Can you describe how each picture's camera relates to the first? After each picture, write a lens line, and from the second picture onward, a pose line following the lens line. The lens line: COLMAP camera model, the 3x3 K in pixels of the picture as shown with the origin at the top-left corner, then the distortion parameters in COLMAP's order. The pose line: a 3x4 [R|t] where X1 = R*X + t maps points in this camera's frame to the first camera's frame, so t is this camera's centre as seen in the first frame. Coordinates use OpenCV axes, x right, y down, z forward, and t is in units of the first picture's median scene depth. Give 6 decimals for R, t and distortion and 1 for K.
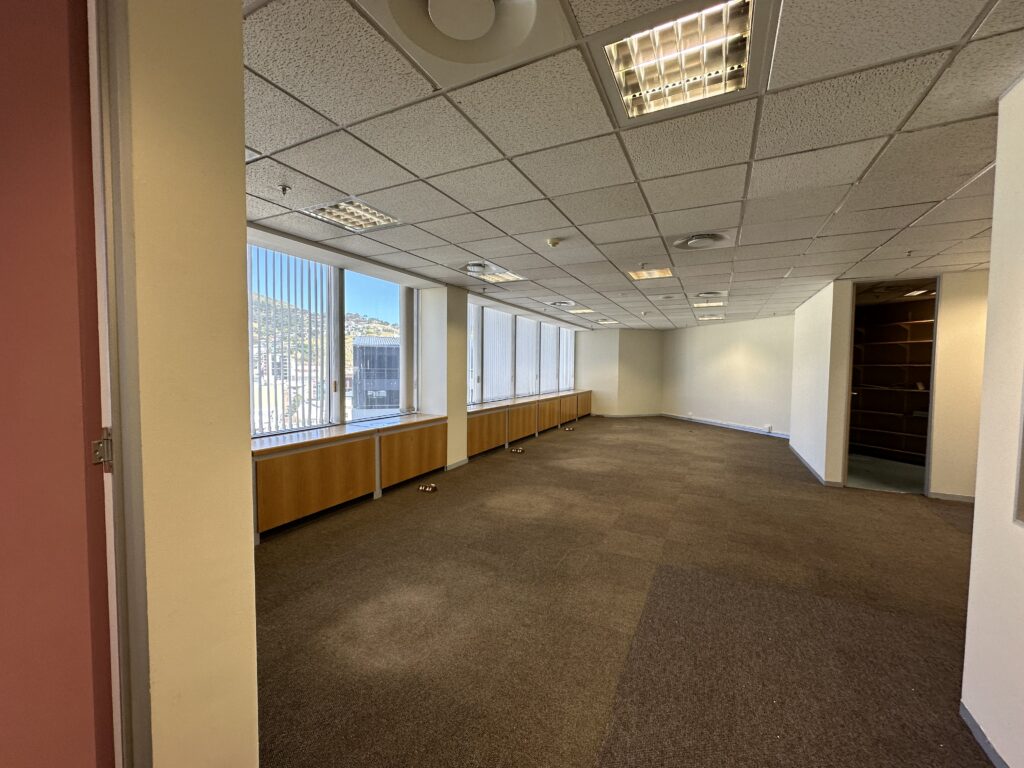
lens RADIAL K [[409.0, 0, 510.9], [0, 409.0, 382.0], [0, 0, 1]] dist [-0.001074, -0.000063]
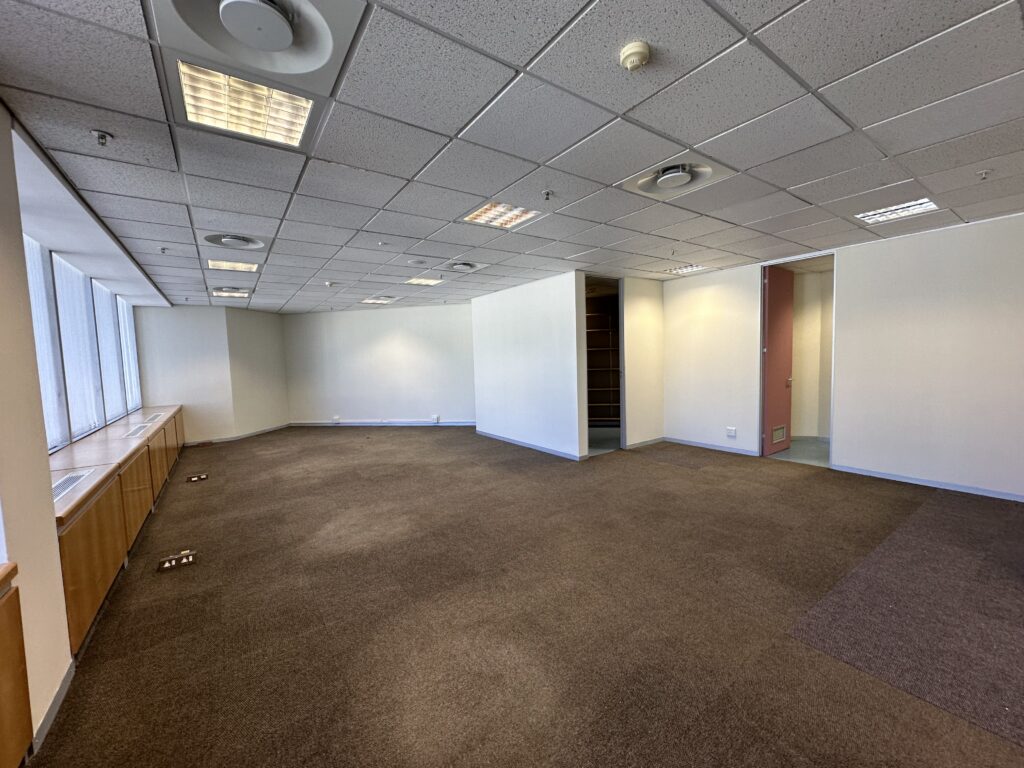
lens RADIAL K [[409.0, 0, 514.7], [0, 409.0, 384.2], [0, 0, 1]] dist [-0.001074, -0.000063]
pose [[0.467386, -0.086415, 0.879820, -0.124305], [0.072092, 0.995622, 0.059492, -0.013053], [-0.881109, 0.035622, 0.471570, 0.321031]]
